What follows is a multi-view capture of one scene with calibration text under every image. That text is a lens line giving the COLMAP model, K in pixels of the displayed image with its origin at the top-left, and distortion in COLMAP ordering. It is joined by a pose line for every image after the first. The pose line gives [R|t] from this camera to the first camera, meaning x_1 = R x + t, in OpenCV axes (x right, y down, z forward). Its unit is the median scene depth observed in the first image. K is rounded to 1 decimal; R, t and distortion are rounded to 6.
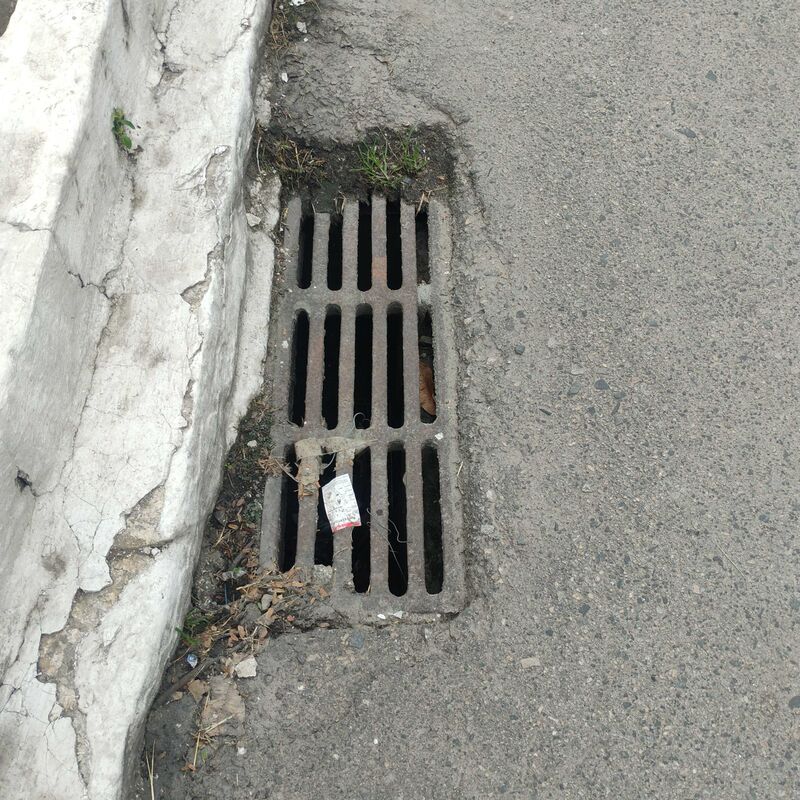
lens RADIAL K [[882.7, 0, 406.5], [0, 882.7, 410.6], [0, 0, 1]] dist [0.041435, -0.042021]
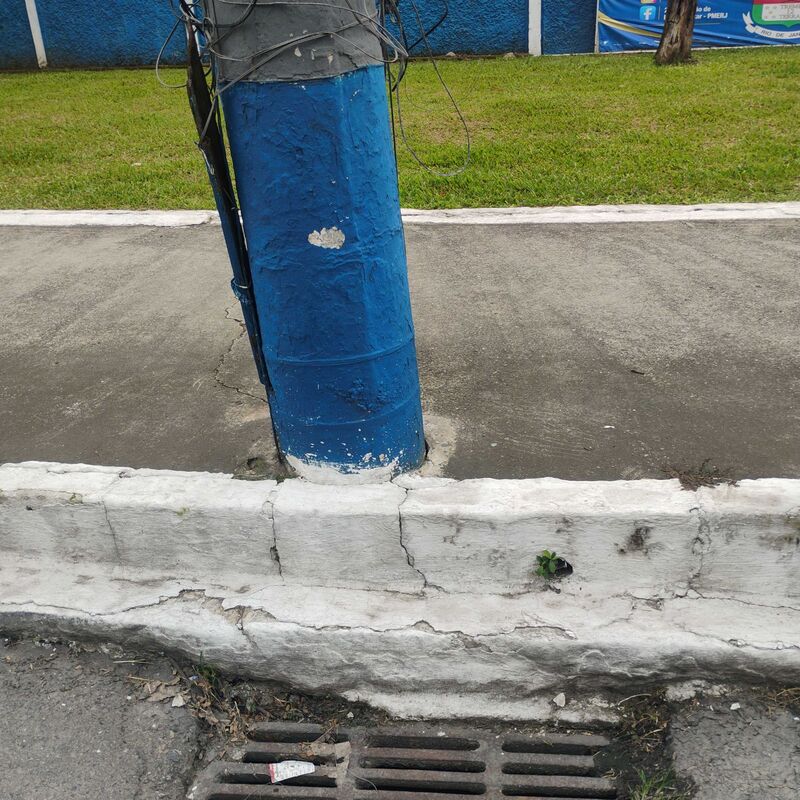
lens RADIAL K [[882.7, 0, 406.5], [0, 882.7, 410.6], [0, 0, 1]] dist [0.041435, -0.042021]
pose [[-0.104480, 0.381646, -0.918384, 0.918923], [-0.827970, 0.478192, 0.292913, -0.678313], [0.550954, 0.790998, 0.266030, 0.324796]]
